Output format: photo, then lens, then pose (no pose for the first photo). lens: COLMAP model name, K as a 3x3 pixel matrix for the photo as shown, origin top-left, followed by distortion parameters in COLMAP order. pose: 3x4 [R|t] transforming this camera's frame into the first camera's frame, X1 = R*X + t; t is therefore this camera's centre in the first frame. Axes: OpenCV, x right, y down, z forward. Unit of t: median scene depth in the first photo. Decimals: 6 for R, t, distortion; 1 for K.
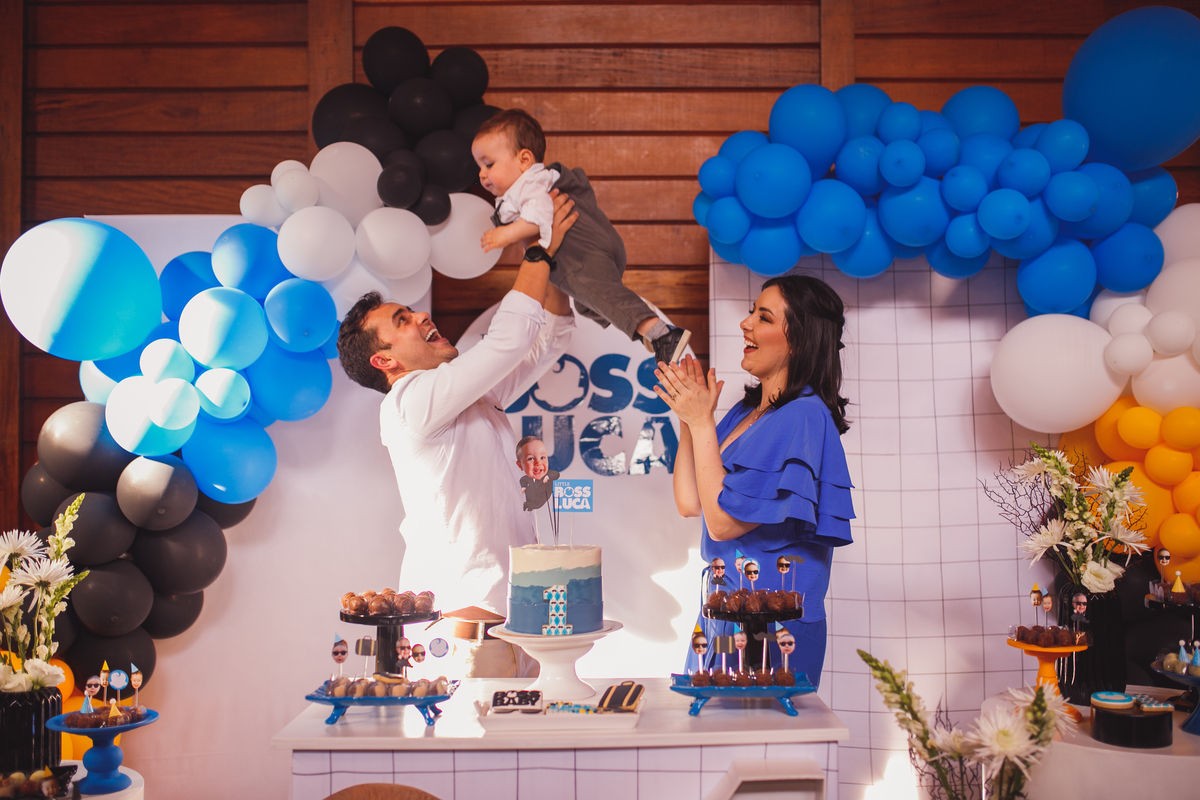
lens RADIAL K [[1210.2, 0, 599.4], [0, 1210.2, 400.9], [0, 0, 1]] dist [-0.025292, 0.000000]
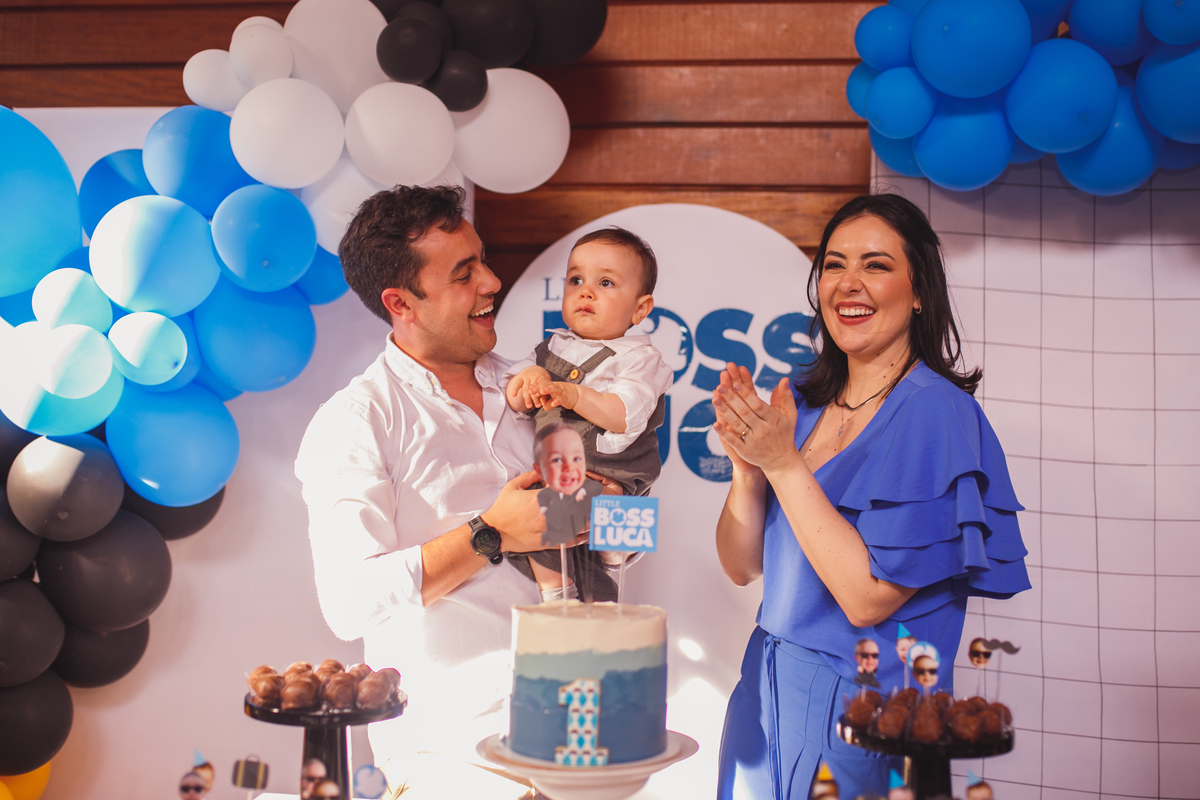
lens RADIAL K [[1210.2, 0, 616.3], [0, 1210.2, 379.8], [0, 0, 1]] dist [-0.025292, 0.000000]
pose [[0.992037, 0.023341, -0.123763, 0.039391], [-0.023966, 0.999706, -0.003565, 0.007589], [0.123643, 0.006502, 0.992305, 0.337758]]
